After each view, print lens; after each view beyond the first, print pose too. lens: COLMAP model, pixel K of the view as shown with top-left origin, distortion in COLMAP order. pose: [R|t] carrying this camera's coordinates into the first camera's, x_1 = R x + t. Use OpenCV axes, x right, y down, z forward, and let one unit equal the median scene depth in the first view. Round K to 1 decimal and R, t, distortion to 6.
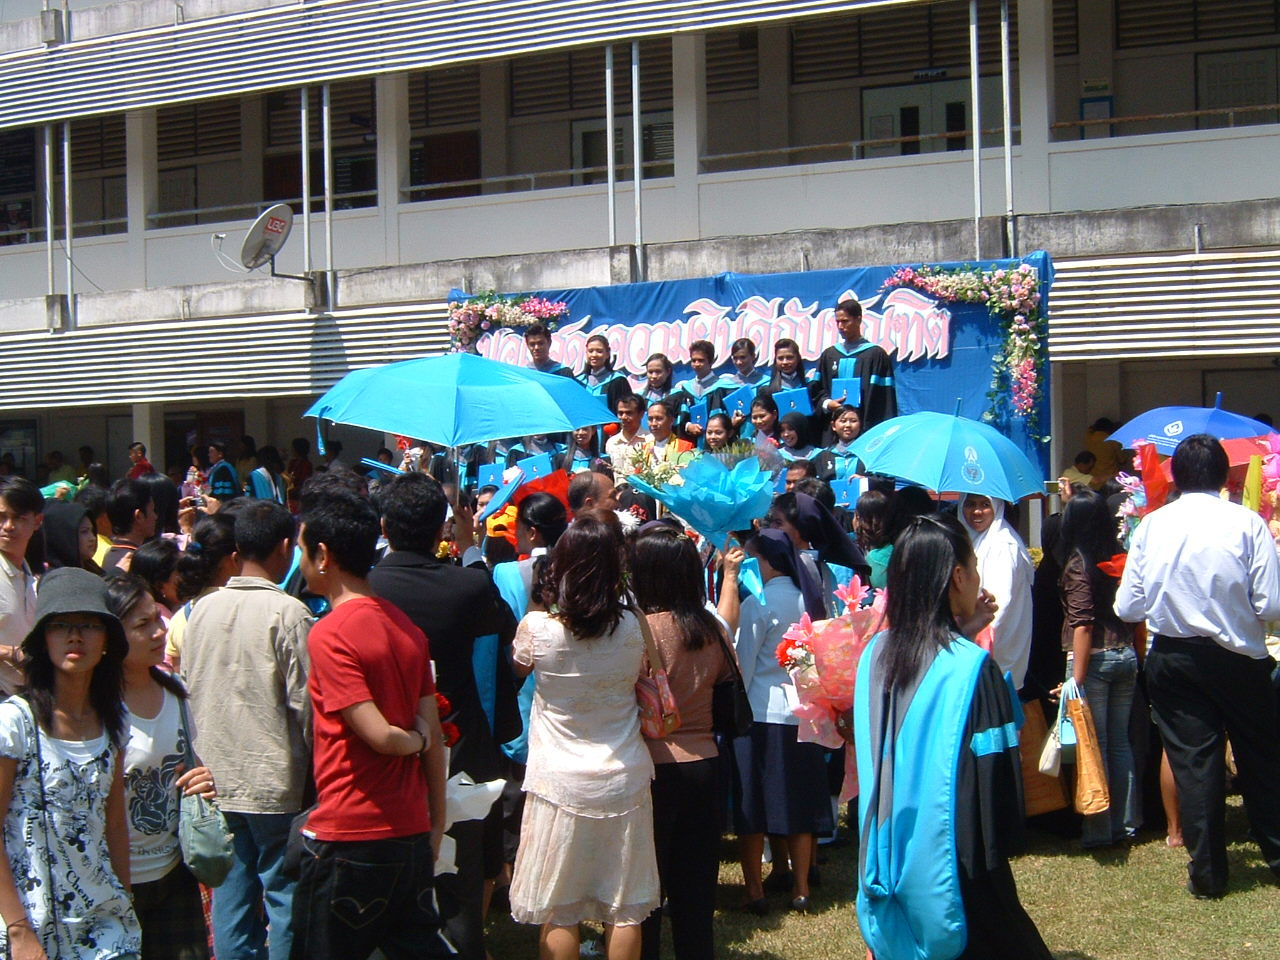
lens RADIAL K [[1953.6, 0, 640.0], [0, 1953.6, 480.0], [0, 0, 1]] dist [-0.013426, -0.004261]
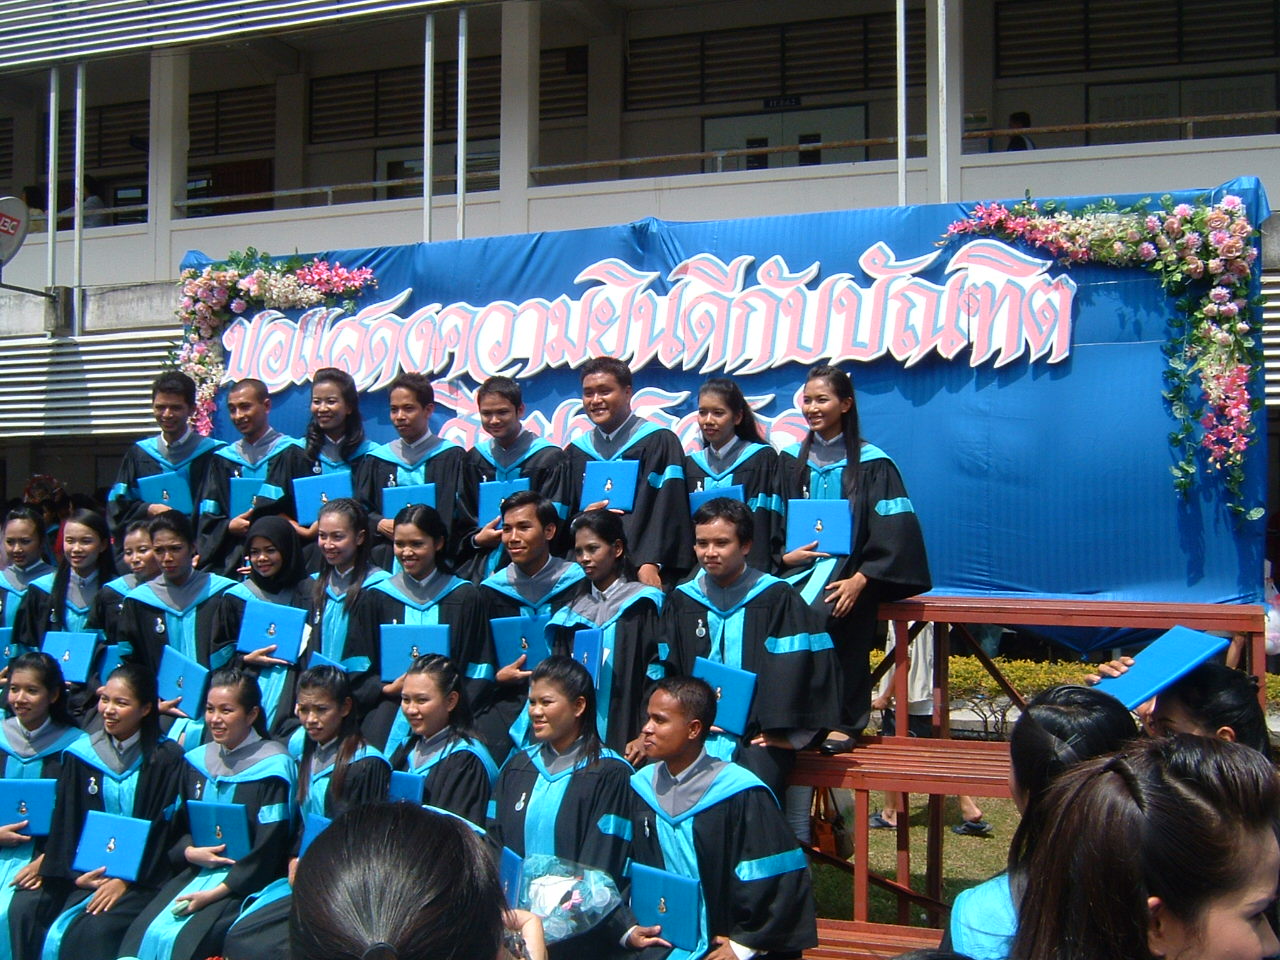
lens RADIAL K [[1464.6, 0, 658.8], [0, 1464.6, 488.3], [0, 0, 1]] dist [-0.092043, 0.075427]
pose [[0.985881, 0.022827, 0.165885, -0.016241], [-0.017541, 0.999293, -0.033258, -0.006313], [-0.166527, 0.029879, 0.985584, 0.368543]]
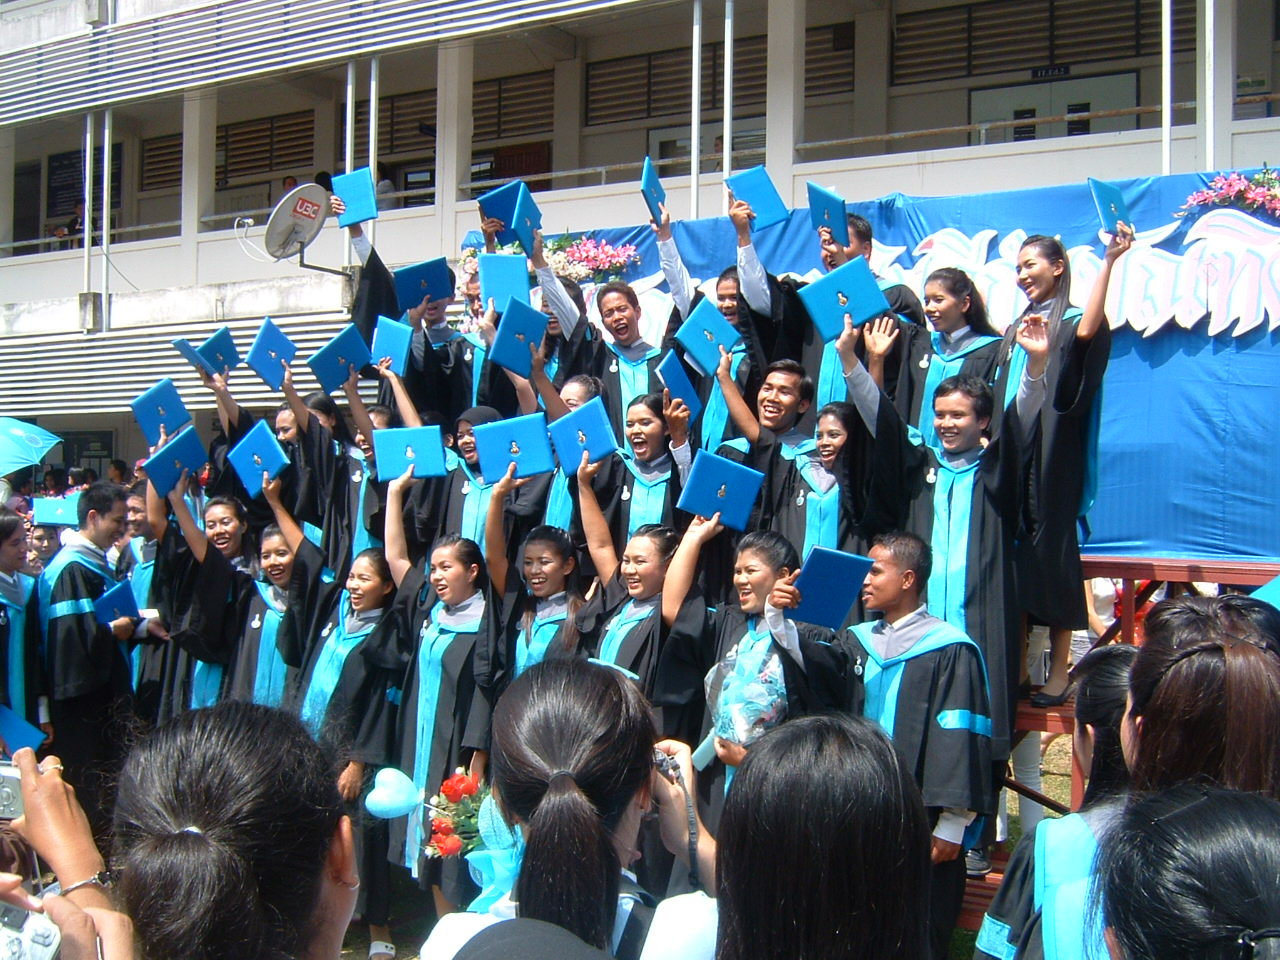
lens RADIAL K [[1464.6, 0, 658.8], [0, 1464.6, 488.3], [0, 0, 1]] dist [-0.092043, 0.075427]
pose [[0.999243, 0.033463, -0.019864, -0.012264], [-0.033691, 0.999369, -0.011227, -0.003535], [0.019476, 0.011888, 0.999740, 0.351275]]
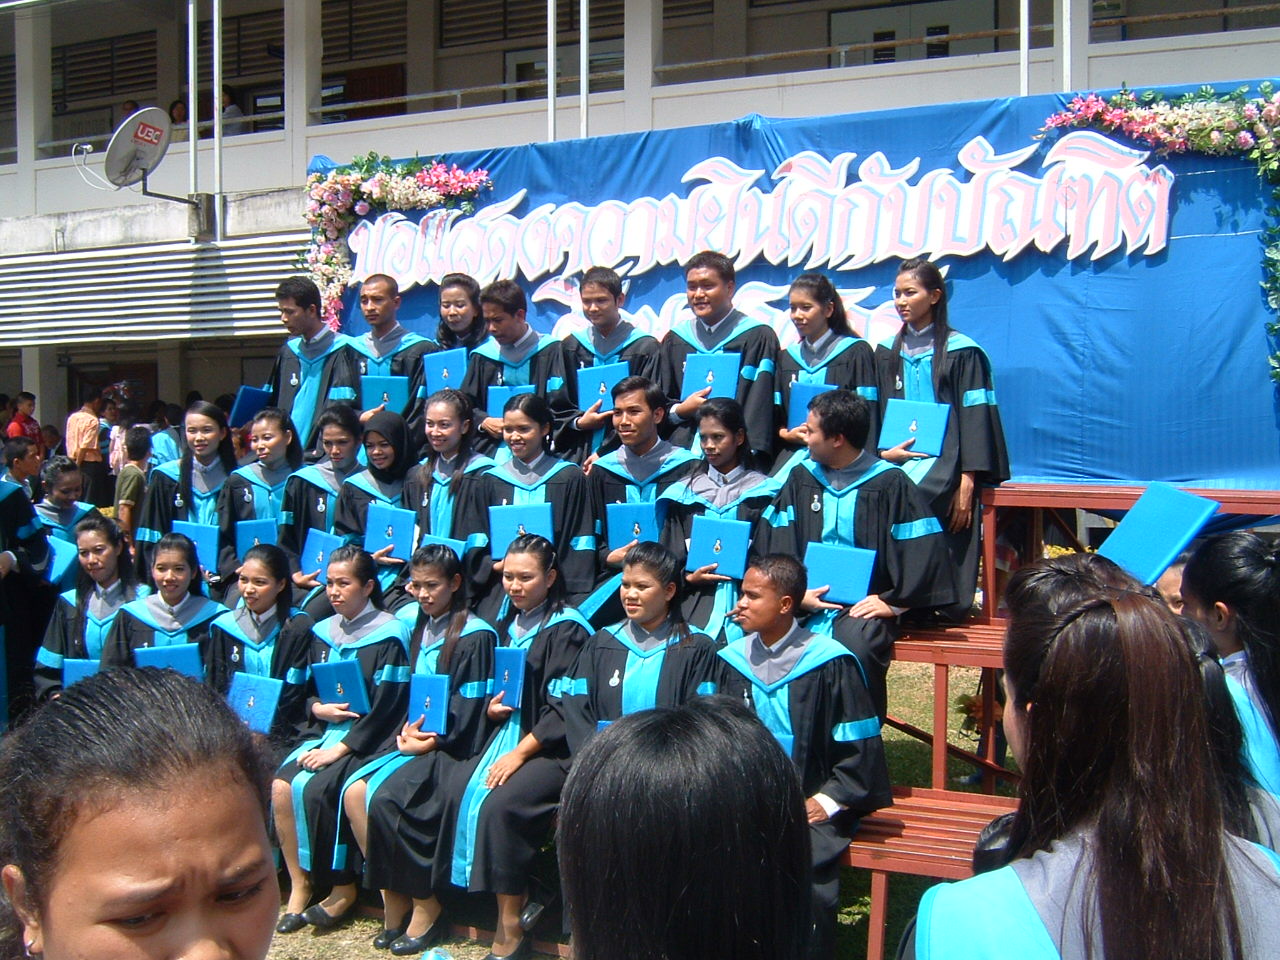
lens RADIAL K [[1464.6, 0, 658.8], [0, 1464.6, 488.3], [0, 0, 1]] dist [-0.092043, 0.075427]
pose [[0.997347, 0.014076, 0.071422, -0.010371], [-0.016666, 0.999220, 0.035792, -0.004345], [-0.070862, -0.036888, 0.996804, 0.357701]]
